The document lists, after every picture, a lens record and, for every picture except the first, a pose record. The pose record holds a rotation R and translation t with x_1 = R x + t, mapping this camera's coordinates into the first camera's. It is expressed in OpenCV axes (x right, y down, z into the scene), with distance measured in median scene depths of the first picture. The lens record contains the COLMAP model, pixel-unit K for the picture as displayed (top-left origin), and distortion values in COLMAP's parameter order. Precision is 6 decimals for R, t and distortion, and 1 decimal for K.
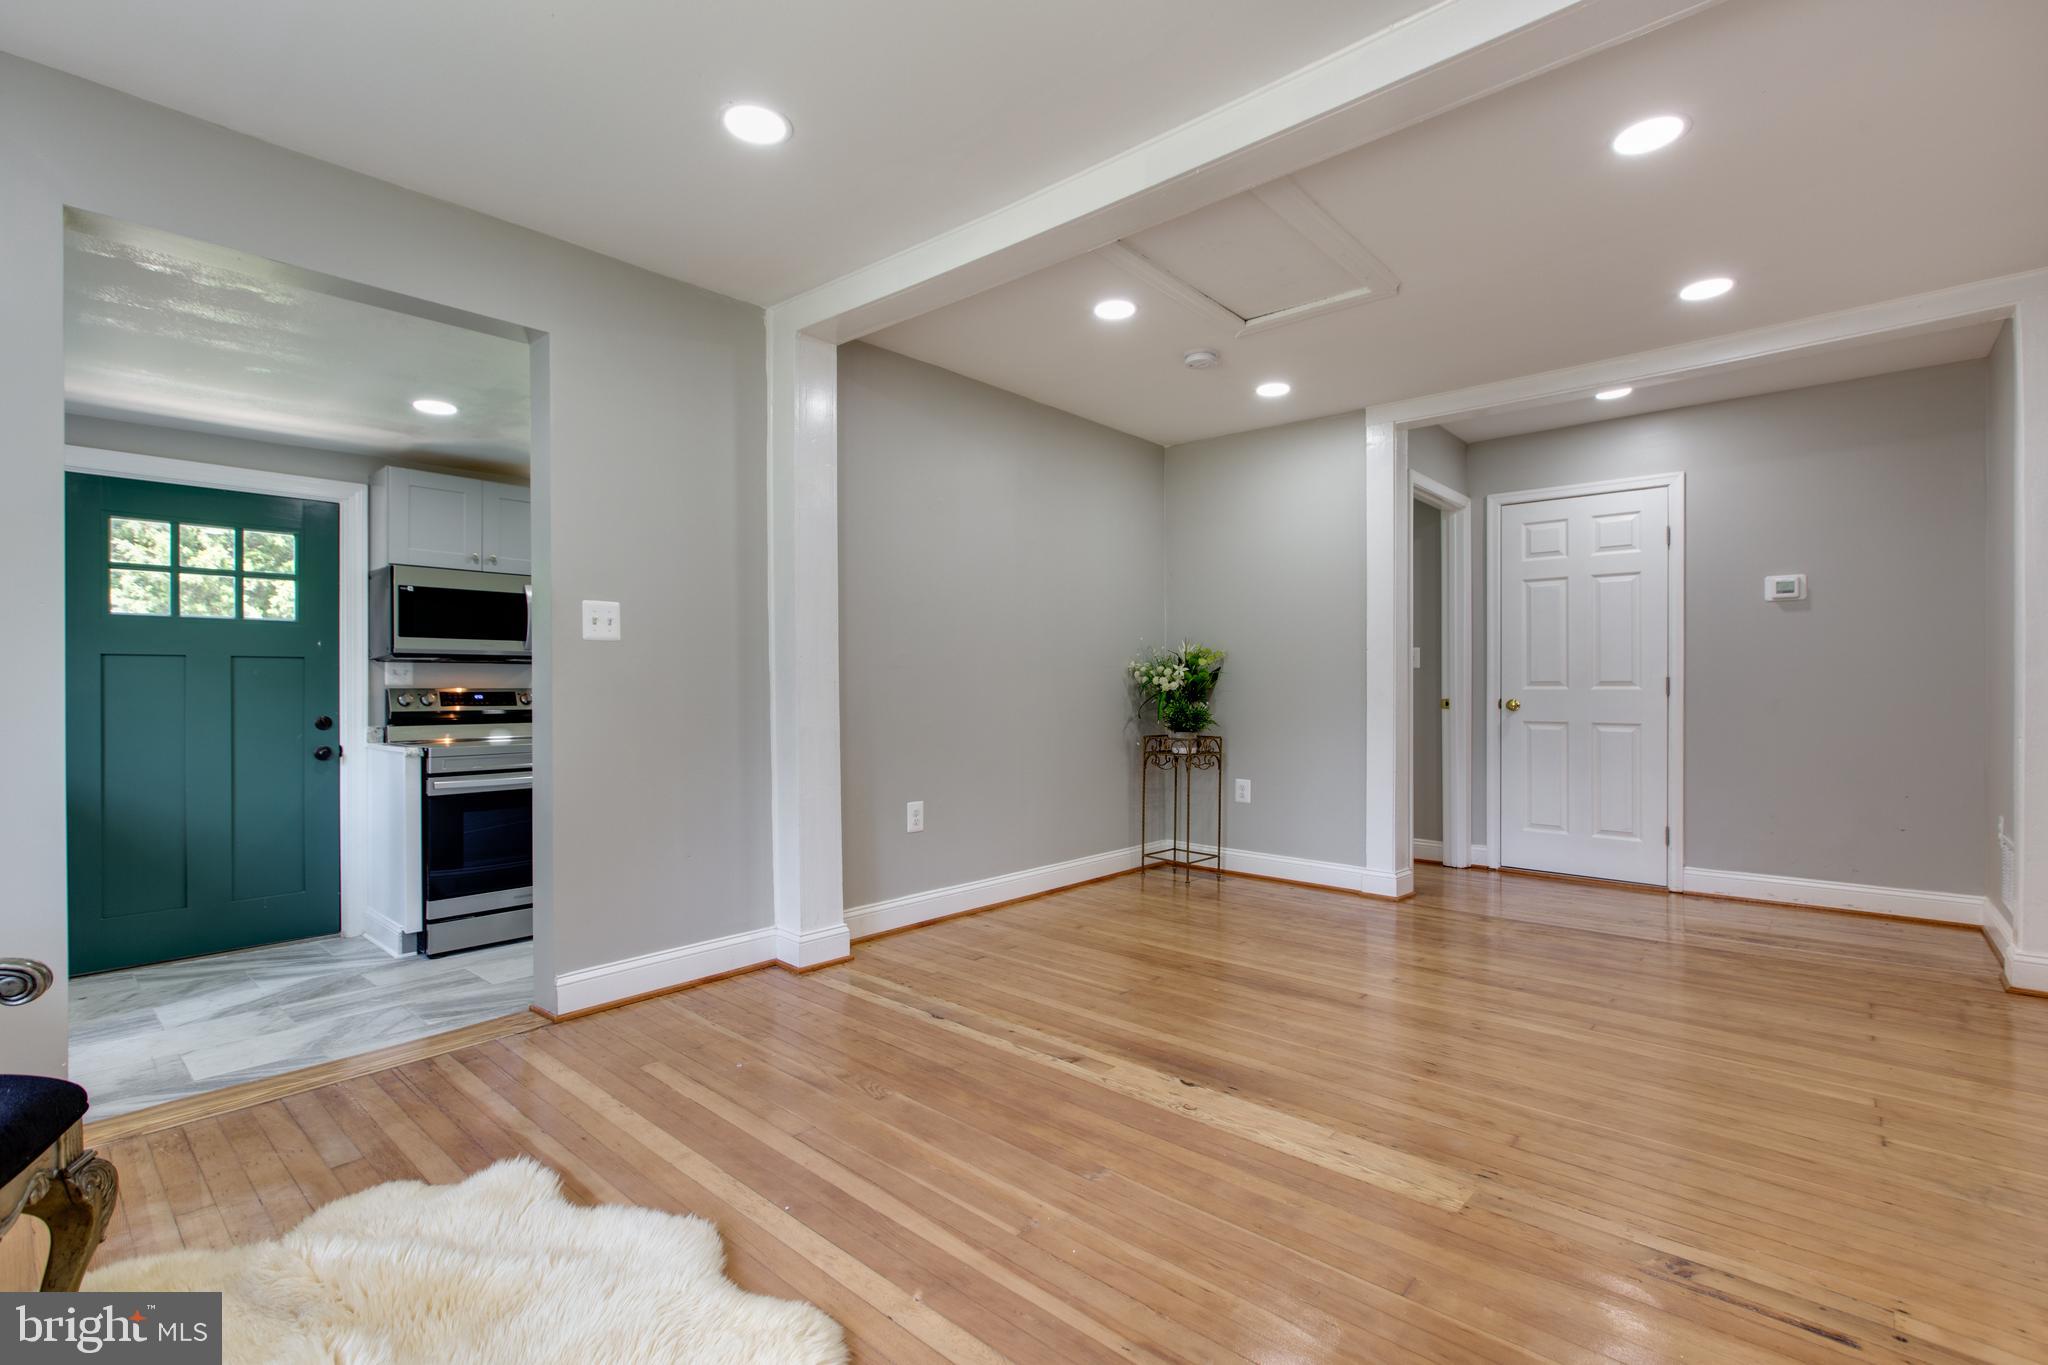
lens RADIAL K [[863.3, 0, 1033.3], [0, 863.3, 684.3], [0, 0, 1]] dist [0.000517, -0.000218]
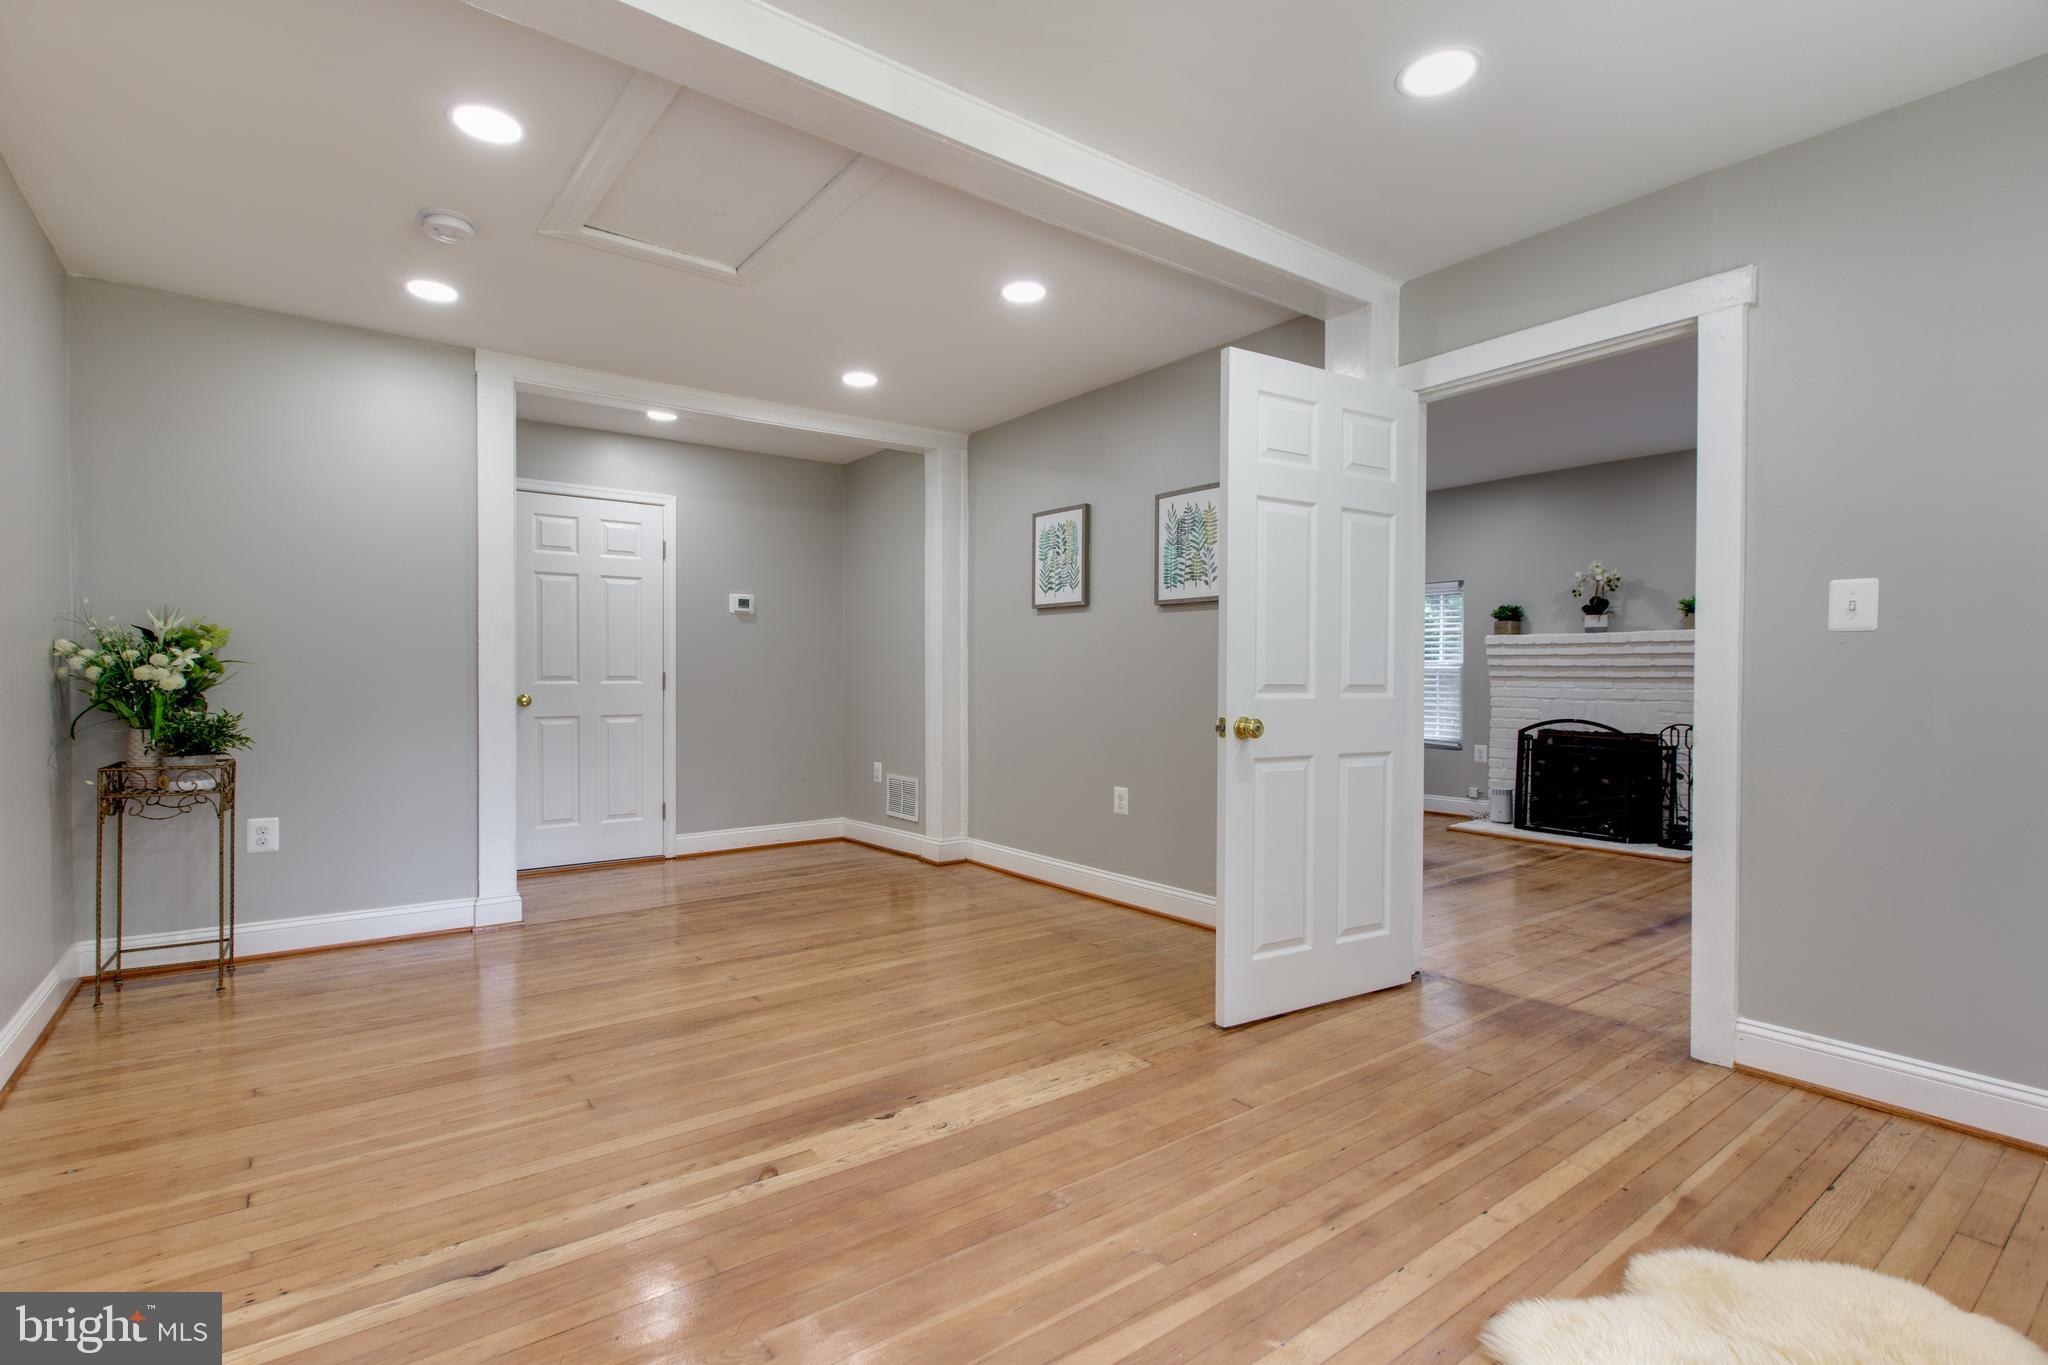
lens RADIAL K [[863.3, 0, 1033.3], [0, 863.3, 684.3], [0, 0, 1]] dist [0.000517, -0.000218]
pose [[0.279746, -0.006530, 0.960052, -0.652758], [-0.000166, 0.999977, 0.006850, -0.001710], [-0.960074, -0.002075, 0.279738, 0.595919]]
